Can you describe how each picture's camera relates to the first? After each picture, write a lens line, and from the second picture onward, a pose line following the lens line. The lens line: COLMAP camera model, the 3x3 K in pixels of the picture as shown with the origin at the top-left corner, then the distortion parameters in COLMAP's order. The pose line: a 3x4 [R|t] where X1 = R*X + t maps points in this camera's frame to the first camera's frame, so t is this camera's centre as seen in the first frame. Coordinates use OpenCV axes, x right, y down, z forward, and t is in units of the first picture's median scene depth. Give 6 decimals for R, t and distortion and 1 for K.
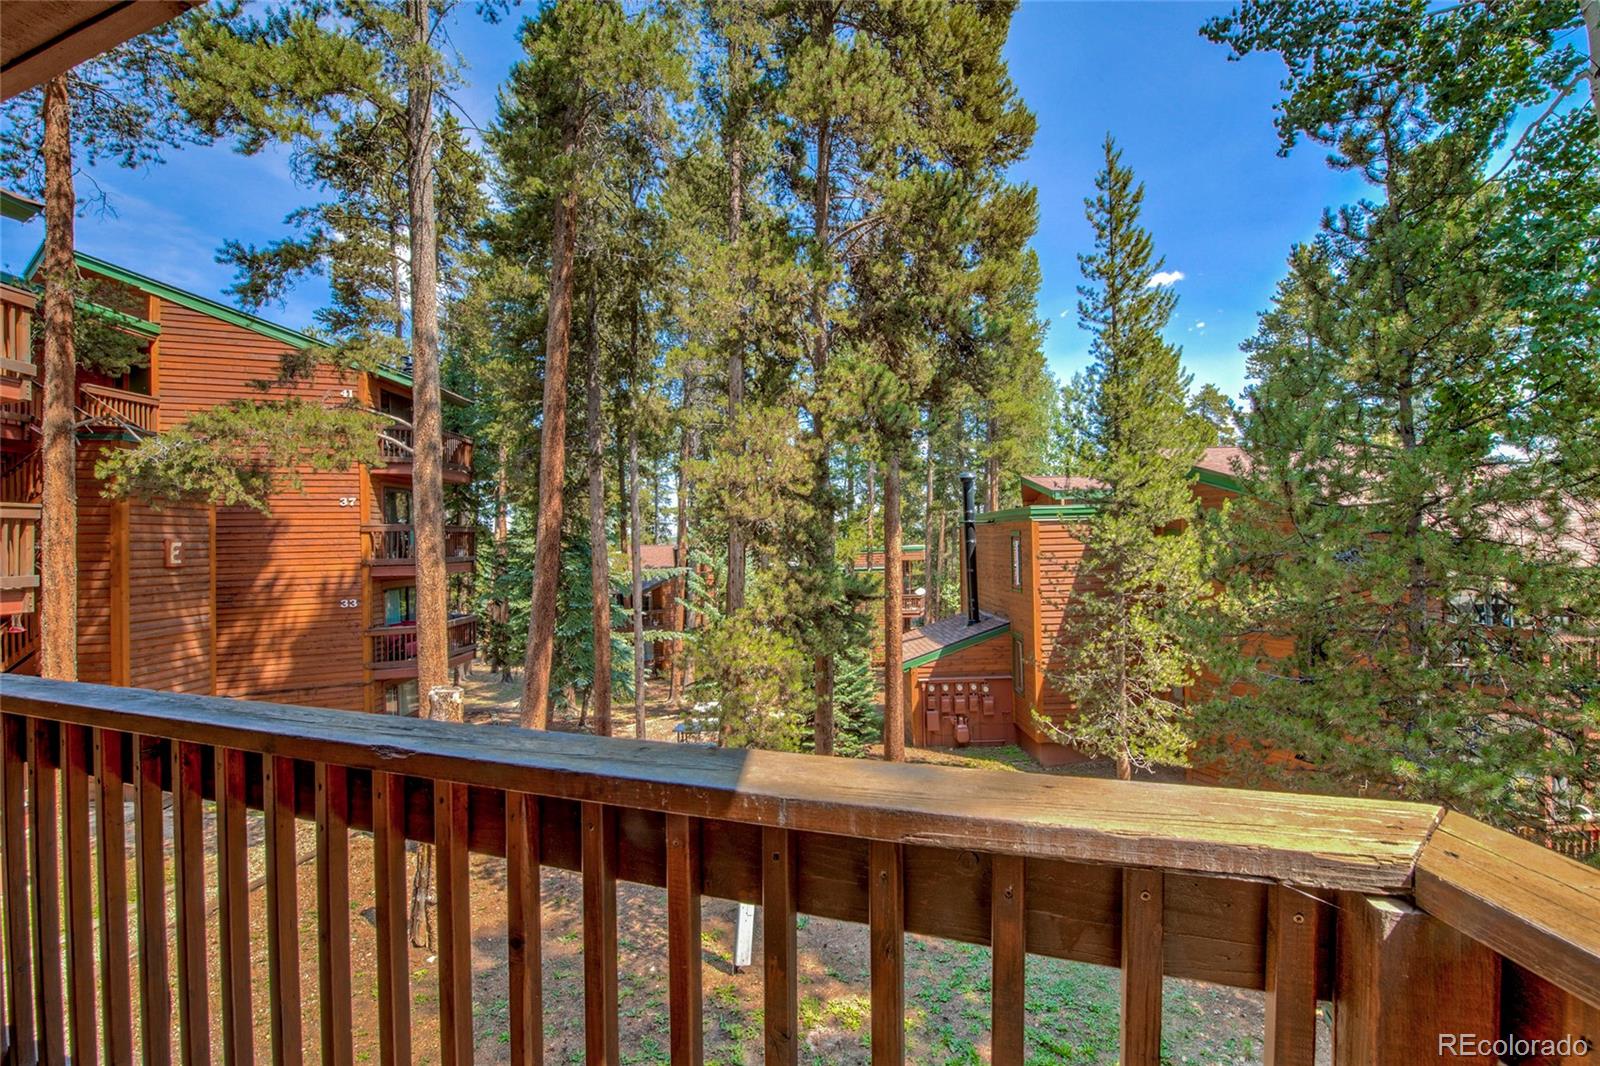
lens RADIAL K [[672.4, 0, 800.0], [0, 672.4, 533.0], [0, 0, 1]] dist [-0.001456, -0.010844]
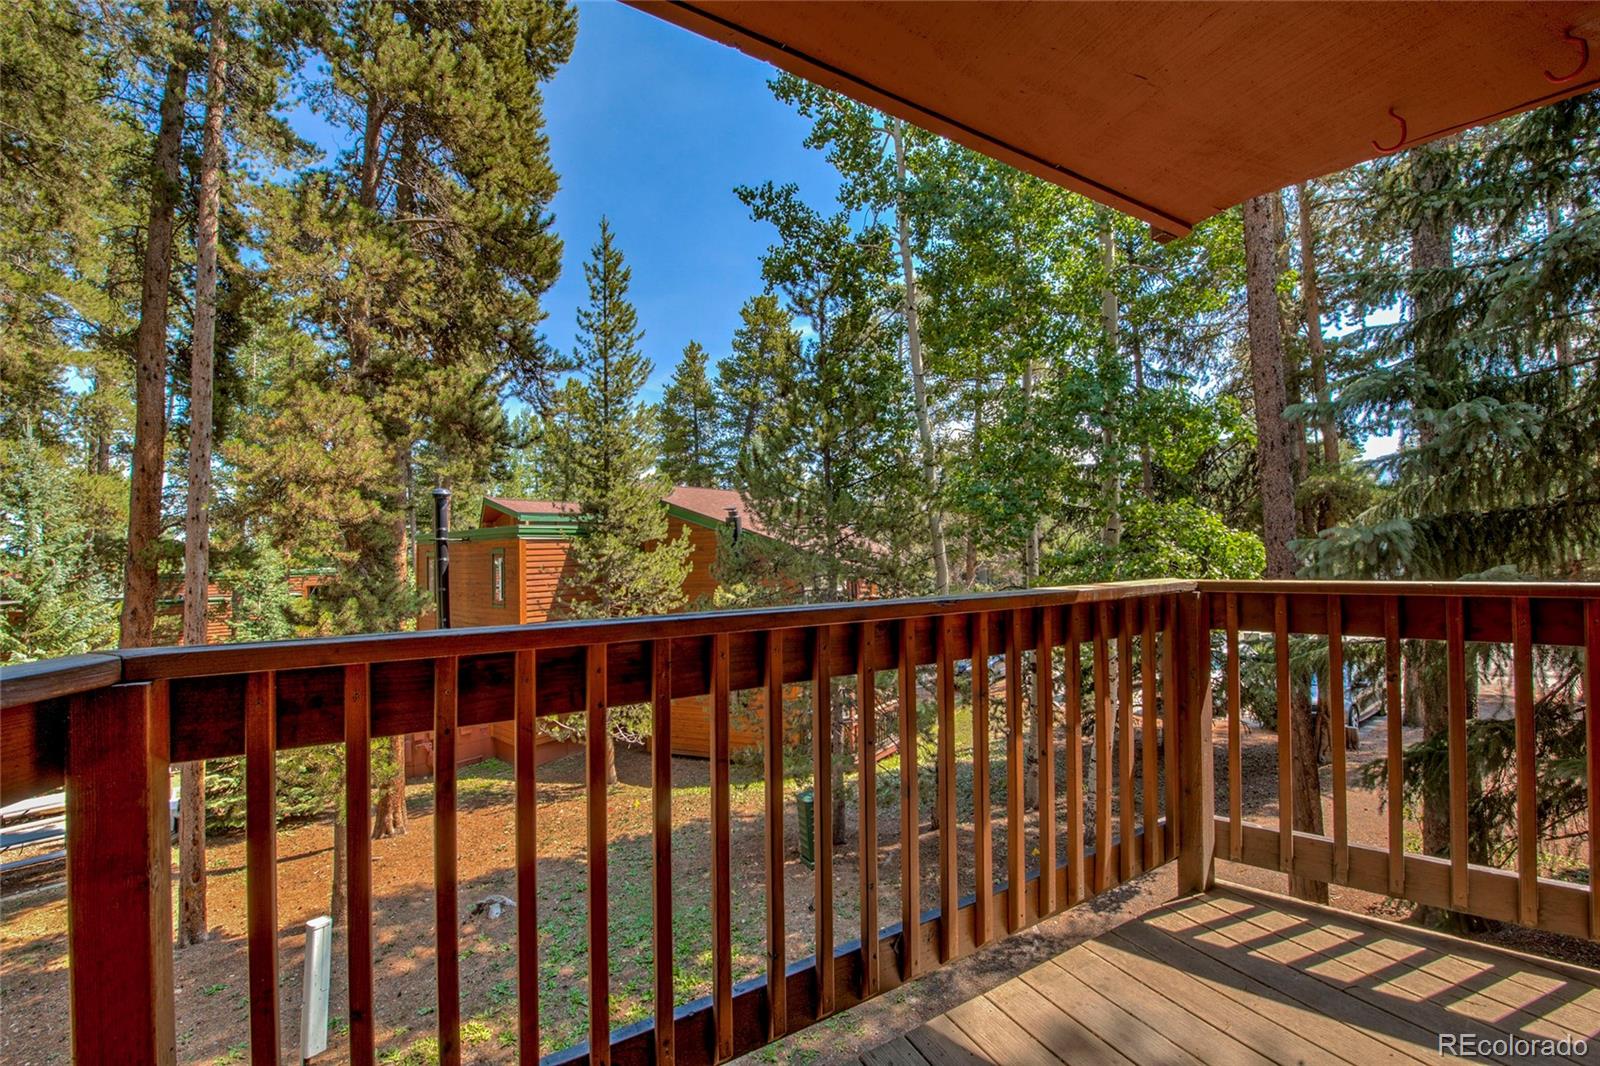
lens RADIAL K [[634.2, 0, 796.5], [0, 634.2, 532.6], [0, 0, 1]] dist [-0.011328, -0.003885]
pose [[0.648978, 0.031038, 0.760174, -0.168422], [-0.000627, 0.999189, -0.040262, 0.015146], [-0.760807, 0.025653, 0.648471, 0.024595]]
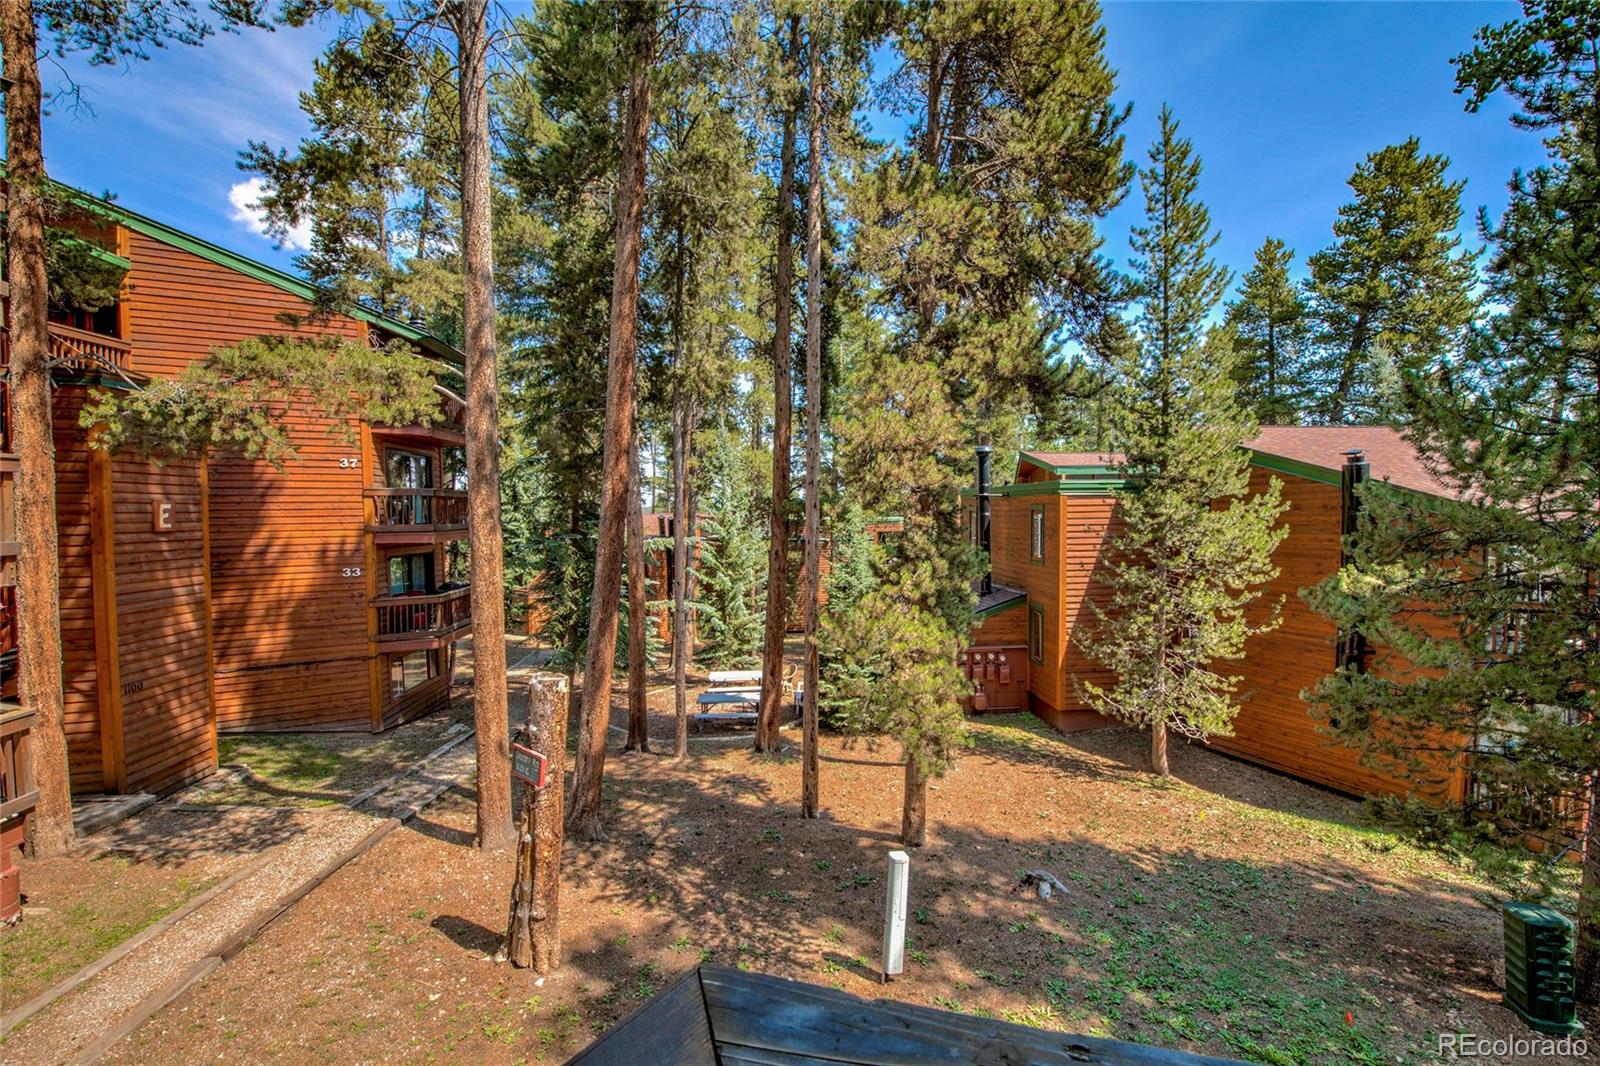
lens RADIAL K [[634.2, 0, 796.5], [0, 634.2, 532.6], [0, 0, 1]] dist [-0.011328, -0.003885]
pose [[0.996614, 0.010453, 0.081555, -0.165435], [-0.014034, 0.998956, 0.043468, 0.004088], [-0.081015, -0.044465, 0.995721, 0.101225]]
